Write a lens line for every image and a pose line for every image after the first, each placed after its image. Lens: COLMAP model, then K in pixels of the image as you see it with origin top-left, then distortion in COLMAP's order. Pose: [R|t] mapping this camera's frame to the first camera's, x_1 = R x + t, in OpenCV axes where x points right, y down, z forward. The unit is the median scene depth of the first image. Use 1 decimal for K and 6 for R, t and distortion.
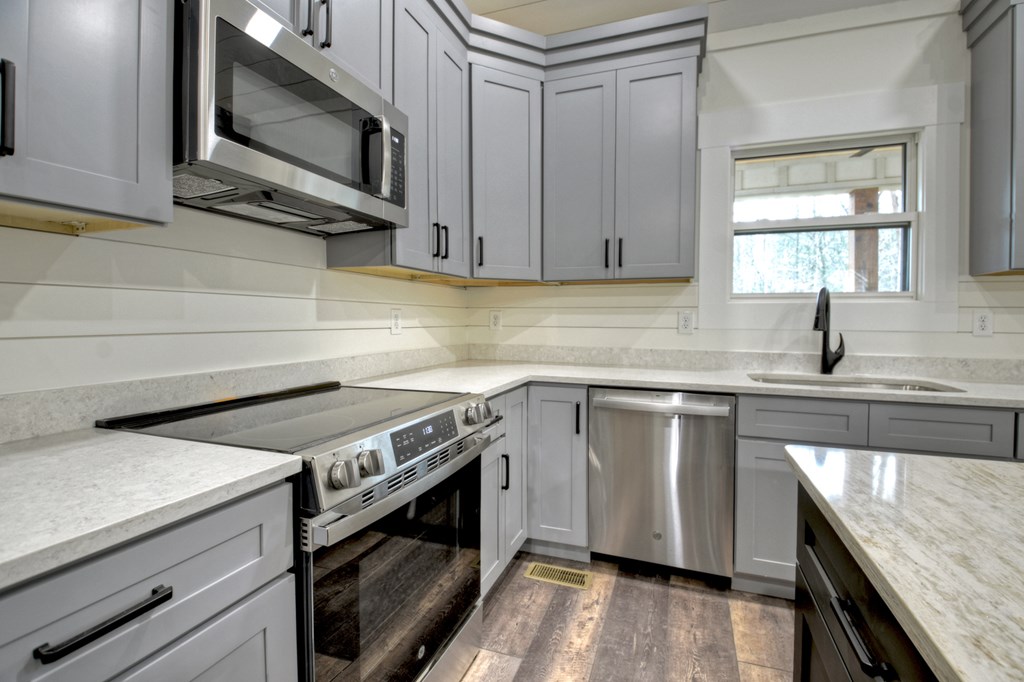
lens RADIAL K [[457.1, 0, 533.5], [0, 457.1, 350.6], [0, 0, 1]] dist [-0.004298, -0.000547]
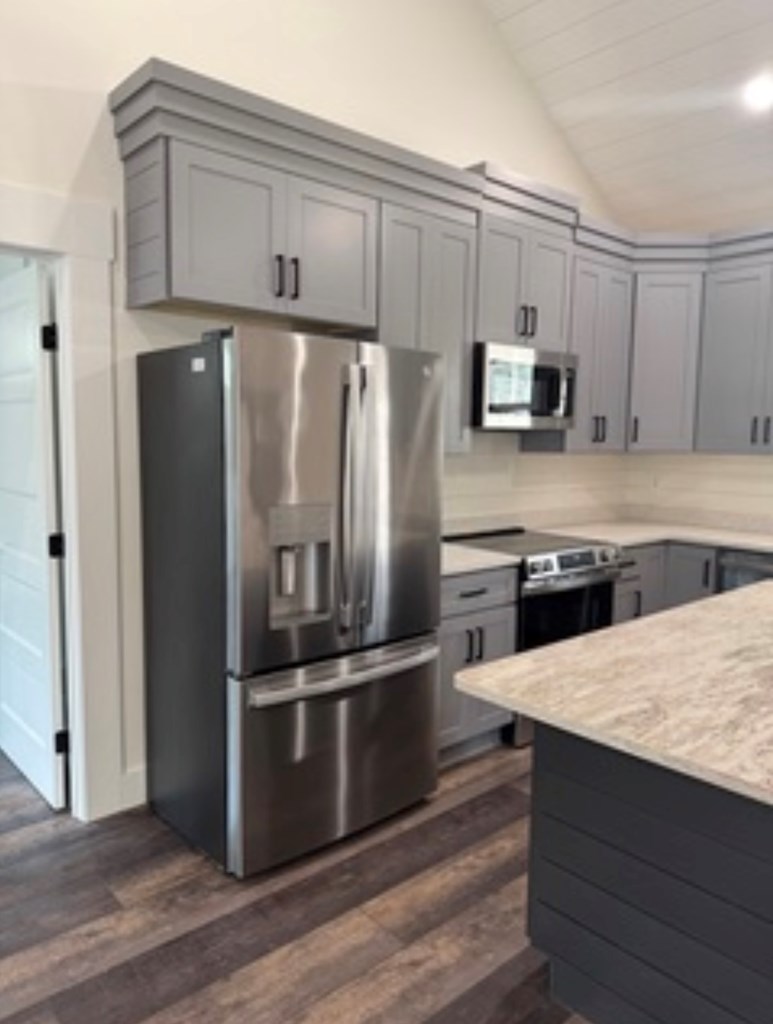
lens RADIAL K [[751.2, 0, 386.5], [0, 751.2, 512.0], [0, 0, 1]] dist [0.011707, 0.003334]
pose [[0.868486, 0.060418, -0.492017, 0.367388], [-0.047442, 0.998119, 0.038823, -0.056140], [0.493438, -0.010375, 0.869719, -1.266349]]
